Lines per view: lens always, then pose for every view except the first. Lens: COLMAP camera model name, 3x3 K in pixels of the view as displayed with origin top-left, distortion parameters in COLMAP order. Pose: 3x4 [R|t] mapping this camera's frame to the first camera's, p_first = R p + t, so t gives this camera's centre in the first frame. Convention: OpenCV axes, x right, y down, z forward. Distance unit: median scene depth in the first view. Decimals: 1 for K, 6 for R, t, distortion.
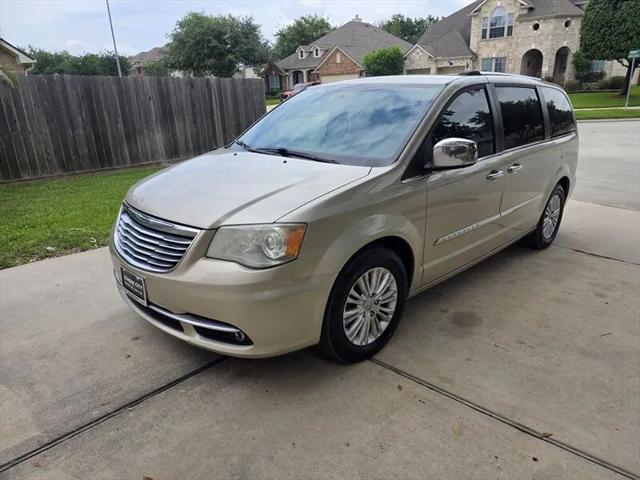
lens RADIAL K [[434.5, 0, 322.2], [0, 434.5, 241.3], [0, 0, 1]] dist [0.059178, -0.057976]
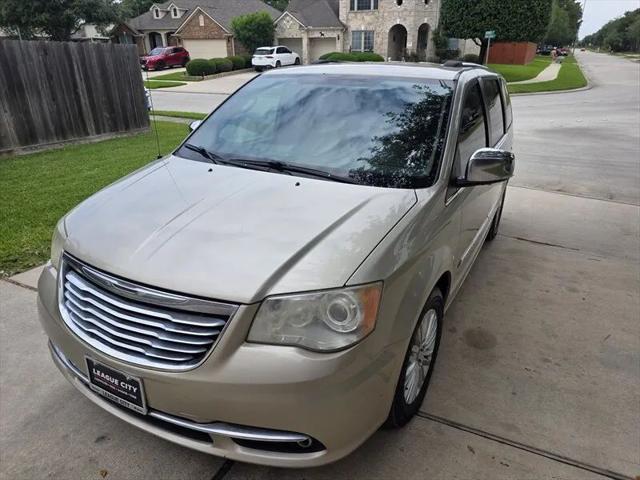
lens RADIAL K [[434.5, 0, 325.5], [0, 434.5, 251.8], [0, 0, 1]] dist [0.059178, -0.057976]
pose [[0.954905, -0.091365, 0.282504, -0.192360], [0.067285, 0.993313, 0.093815, -0.095838], [-0.289187, -0.070576, 0.954667, 0.178868]]
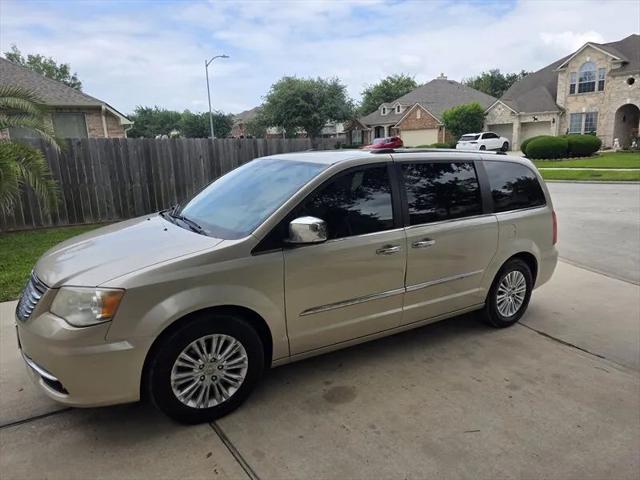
lens RADIAL K [[434.5, 0, 316.4], [0, 434.5, 237.4], [0, 0, 1]] dist [0.059178, -0.057976]
pose [[0.975135, 0.051588, -0.215522, 0.389596], [-0.076574, 0.991062, -0.109237, -0.050309], [0.207960, 0.123024, 0.970370, -0.008490]]
